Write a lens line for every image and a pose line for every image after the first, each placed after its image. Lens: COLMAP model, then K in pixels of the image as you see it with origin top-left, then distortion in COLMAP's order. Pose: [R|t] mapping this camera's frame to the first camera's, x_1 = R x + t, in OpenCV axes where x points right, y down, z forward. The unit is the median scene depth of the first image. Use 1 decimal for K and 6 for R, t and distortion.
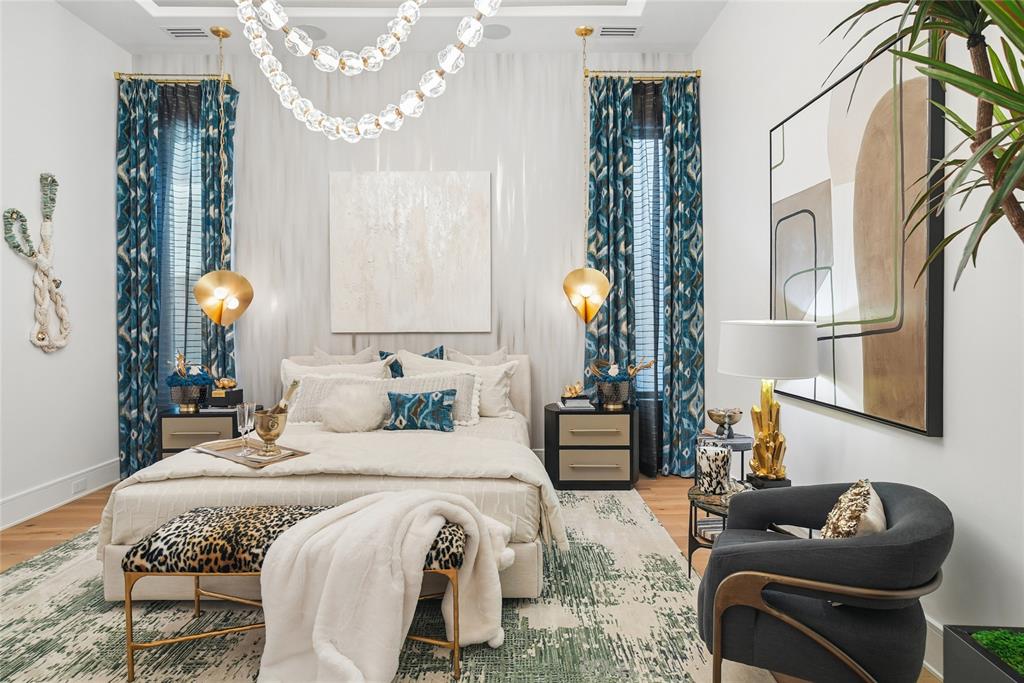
lens RADIAL K [[562.3, 0, 498.4], [0, 562.3, 336.8], [0, 0, 1]] dist [0.034058, 0.000383]
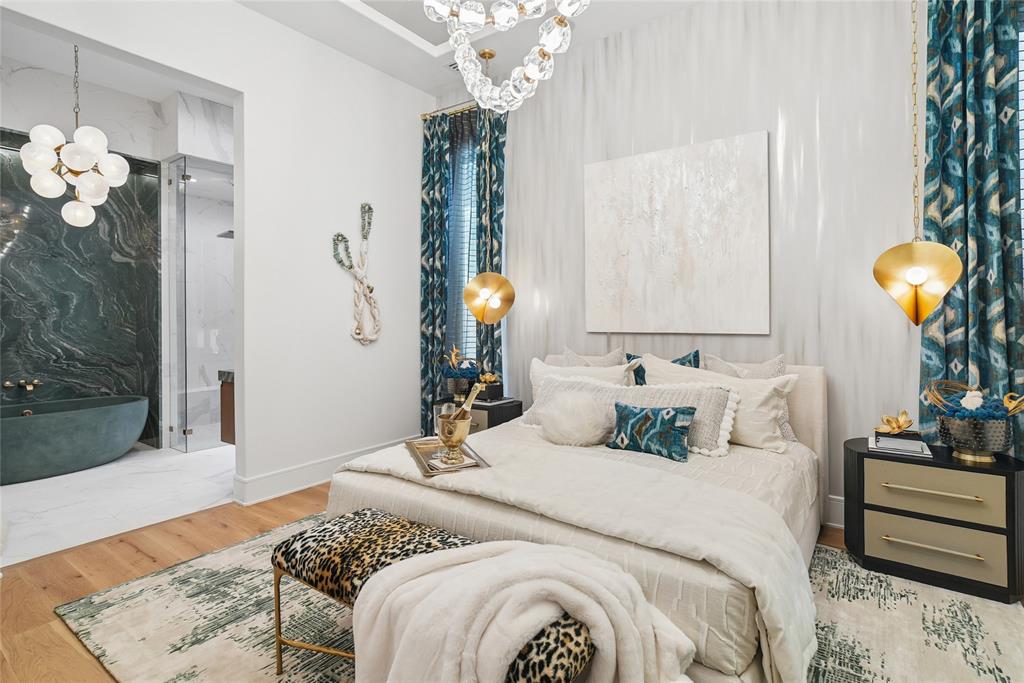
lens RADIAL K [[514.1, 0, 512.3], [0, 514.1, 320.0], [0, 0, 1]] dist [-0.002803, 0.010367]
pose [[0.821819, 0.003827, -0.569735, 0.108340], [-0.018247, 0.999641, -0.019606, -0.008754], [0.569456, 0.026508, 0.821594, 0.227775]]
